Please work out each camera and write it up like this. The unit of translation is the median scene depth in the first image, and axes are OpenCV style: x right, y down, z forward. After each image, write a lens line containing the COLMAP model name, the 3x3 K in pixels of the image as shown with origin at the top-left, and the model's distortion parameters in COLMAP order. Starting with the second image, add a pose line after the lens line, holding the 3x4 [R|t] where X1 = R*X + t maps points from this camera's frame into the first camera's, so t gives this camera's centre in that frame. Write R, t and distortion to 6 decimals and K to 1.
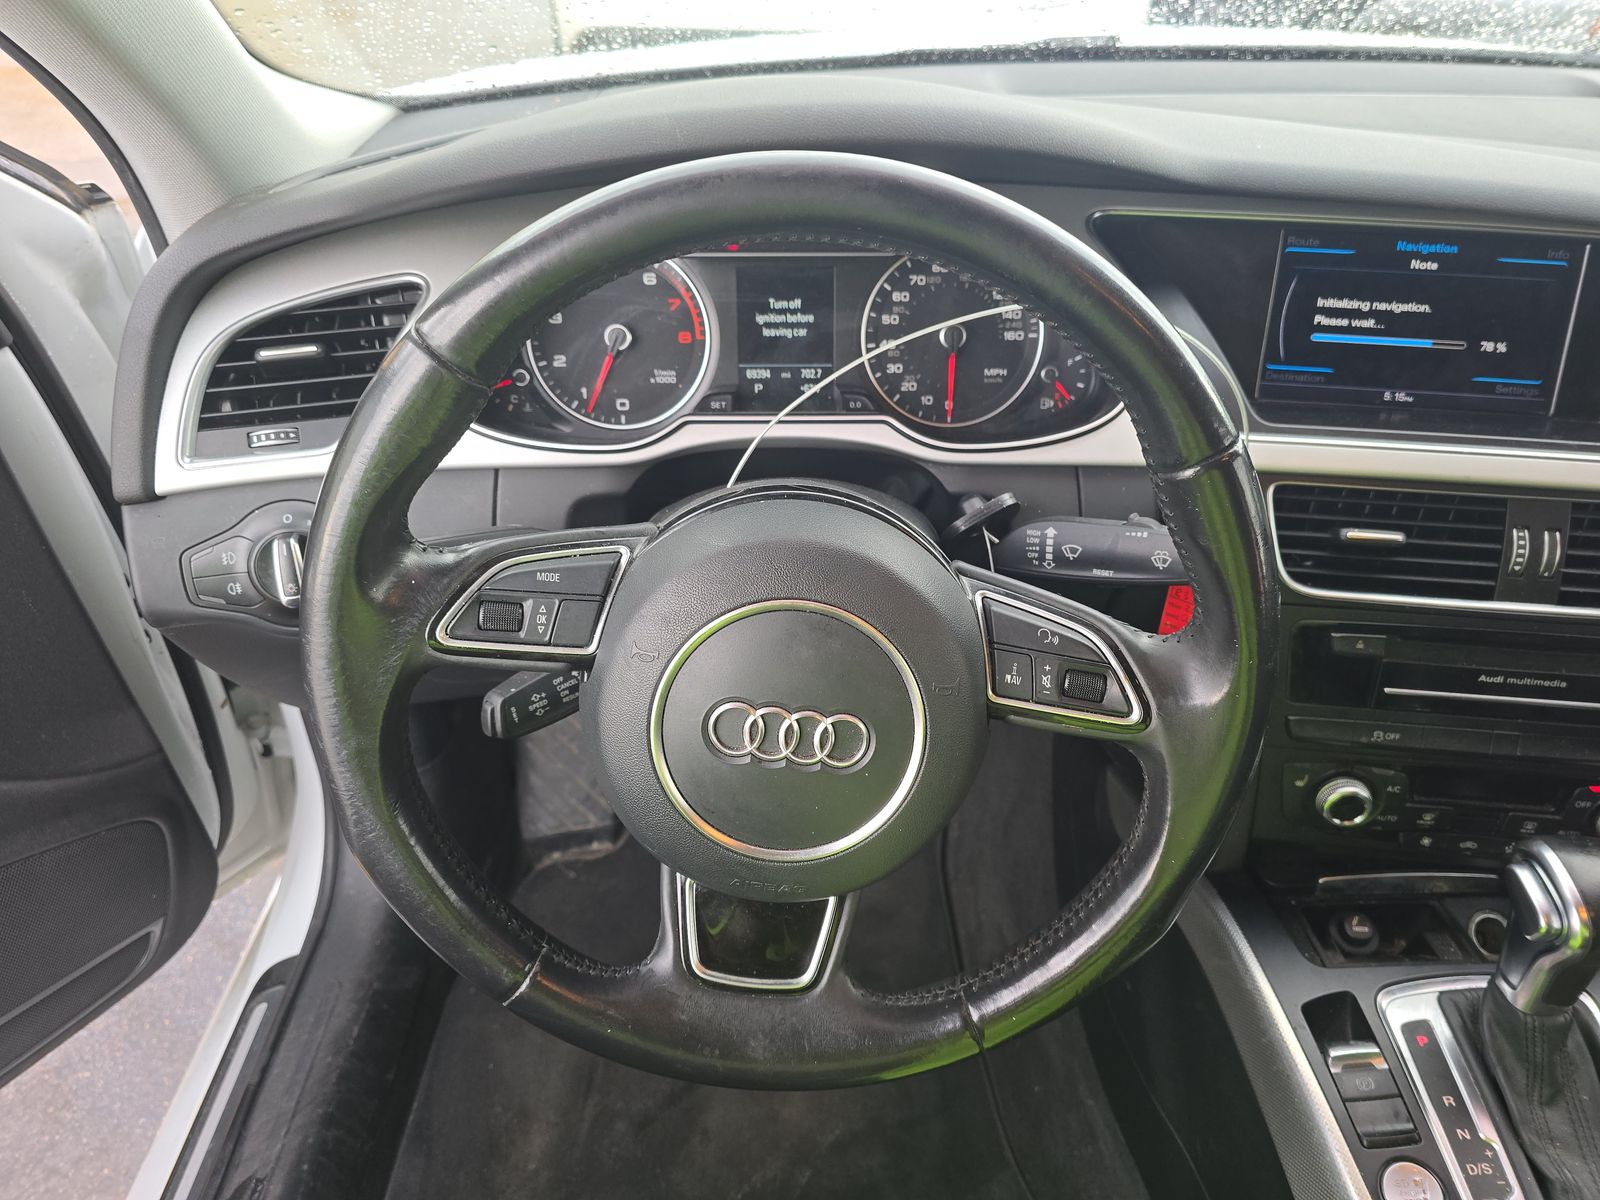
lens RADIAL K [[1081.6, 0, 806.4], [0, 1081.6, 597.1], [0, 0, 1]] dist [0.042640, -0.006964]
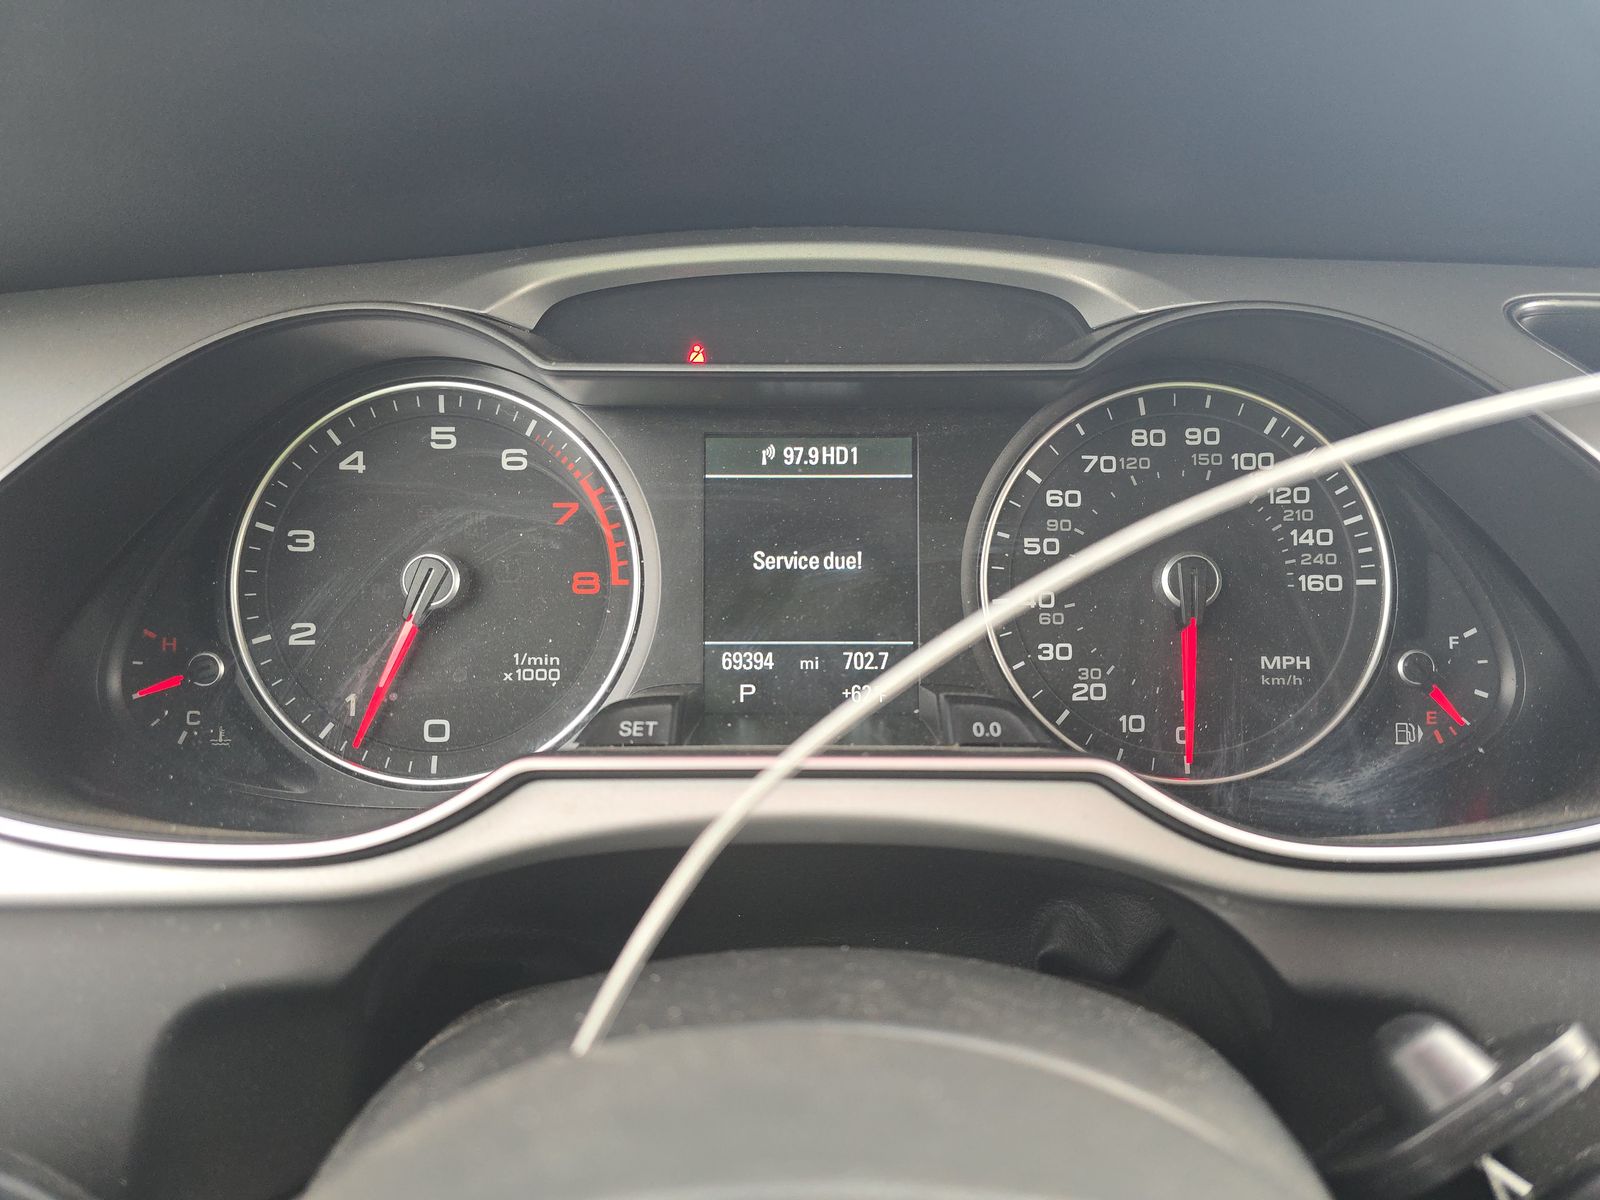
lens RADIAL K [[1081.6, 0, 802.8], [0, 1081.6, 598.6], [0, 0, 1]] dist [0.042640, -0.006964]
pose [[0.999848, 0.002512, -0.017265, -0.014224], [-0.007704, 0.951460, -0.307675, -0.095446], [0.015654, 0.307761, 0.951335, 0.575031]]
